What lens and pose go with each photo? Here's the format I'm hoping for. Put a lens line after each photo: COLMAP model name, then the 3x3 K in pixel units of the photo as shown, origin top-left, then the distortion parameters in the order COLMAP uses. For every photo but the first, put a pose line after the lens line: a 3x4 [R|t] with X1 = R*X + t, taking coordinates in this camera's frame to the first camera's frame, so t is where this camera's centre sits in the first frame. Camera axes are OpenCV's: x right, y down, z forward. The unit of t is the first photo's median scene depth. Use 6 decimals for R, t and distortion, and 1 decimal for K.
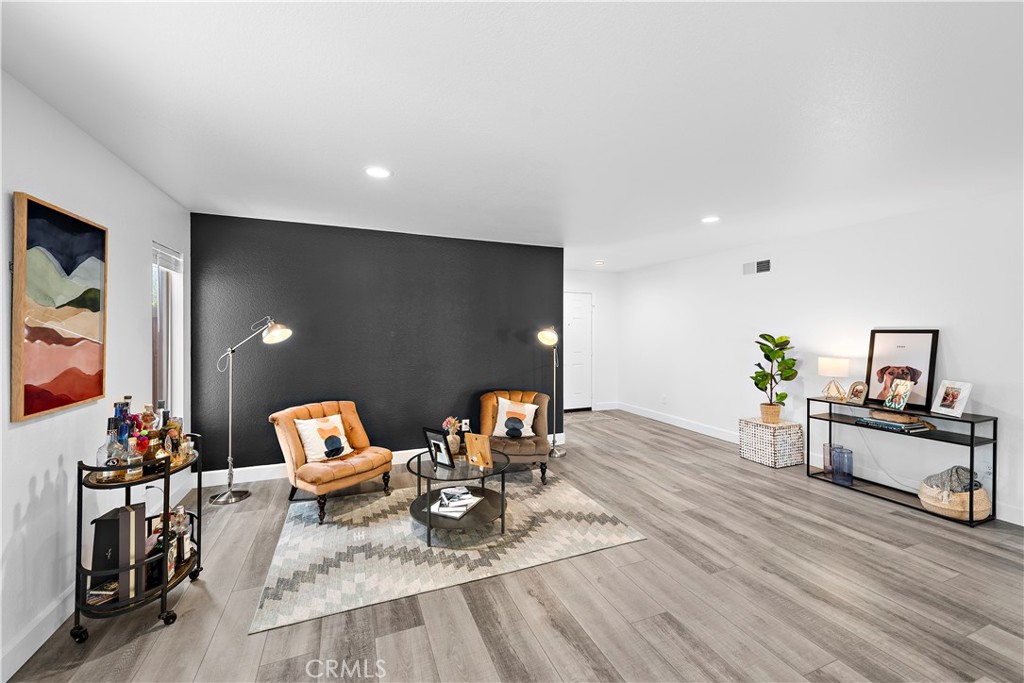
lens RADIAL K [[408.6, 0, 512.8], [0, 408.6, 333.4], [0, 0, 1]] dist [0.011454, -0.000159]
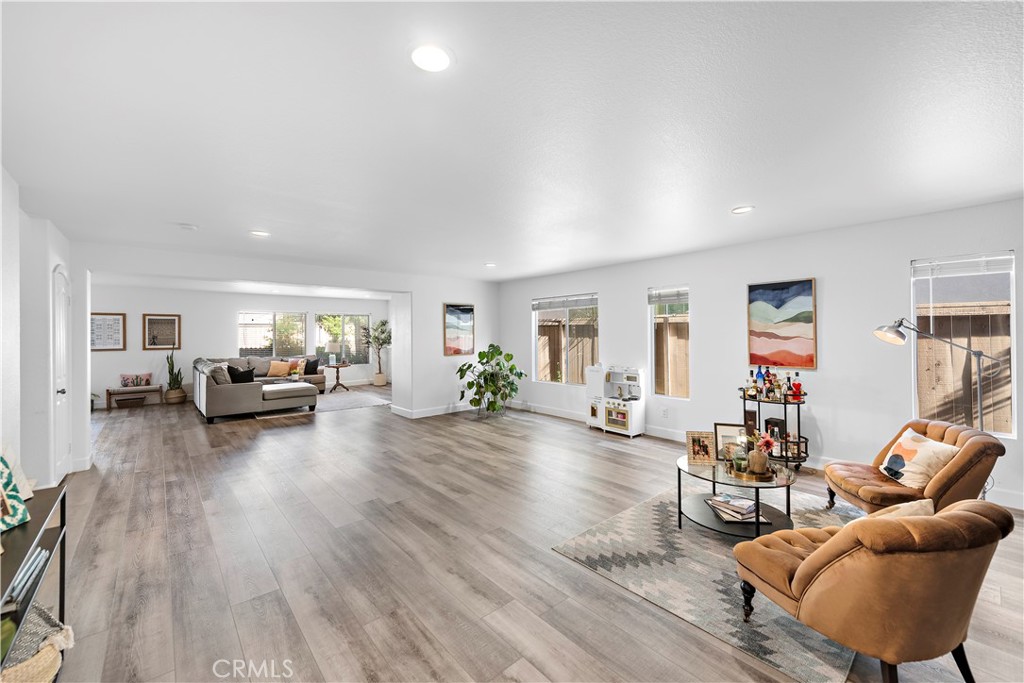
lens RADIAL K [[404.6, 0, 516.6], [0, 404.6, 339.7], [0, 0, 1]] dist [0.007415, -0.000752]
pose [[-0.947258, 0.009030, -0.320346, 0.595915], [0.003253, 0.999822, 0.018565, -0.010482], [0.320456, 0.016544, -0.947119, 1.574703]]
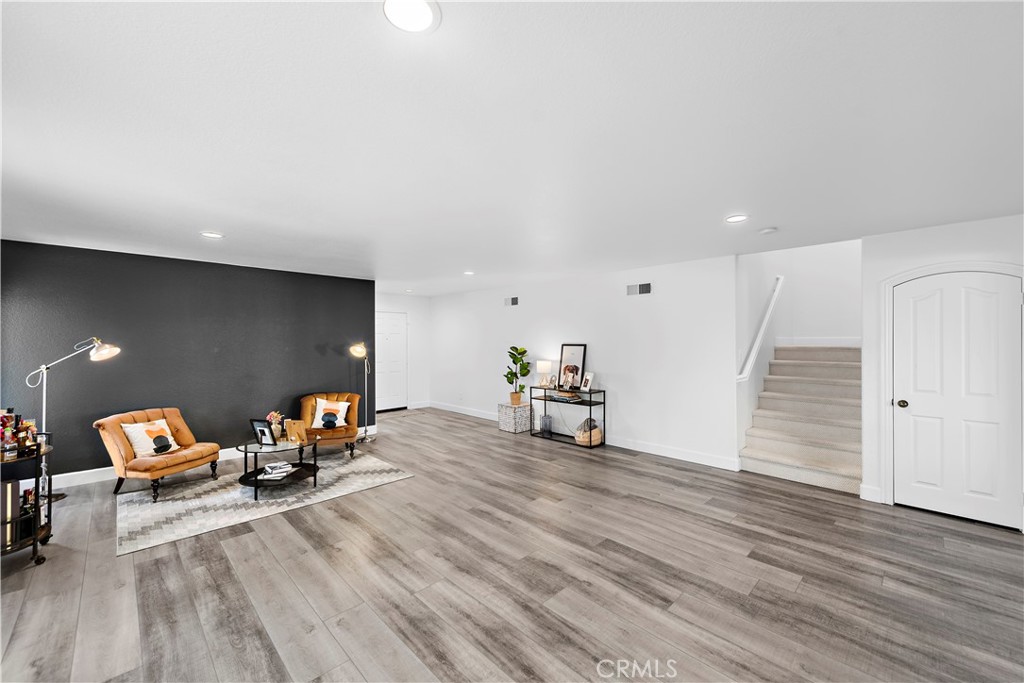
lens RADIAL K [[404.6, 0, 516.6], [0, 404.6, 339.7], [0, 0, 1]] dist [0.007415, -0.000752]
pose [[0.924959, -0.002991, 0.380055, 0.079126], [0.005751, 0.999965, -0.006128, -0.020065], [-0.380023, 0.007853, 0.924944, -0.528200]]
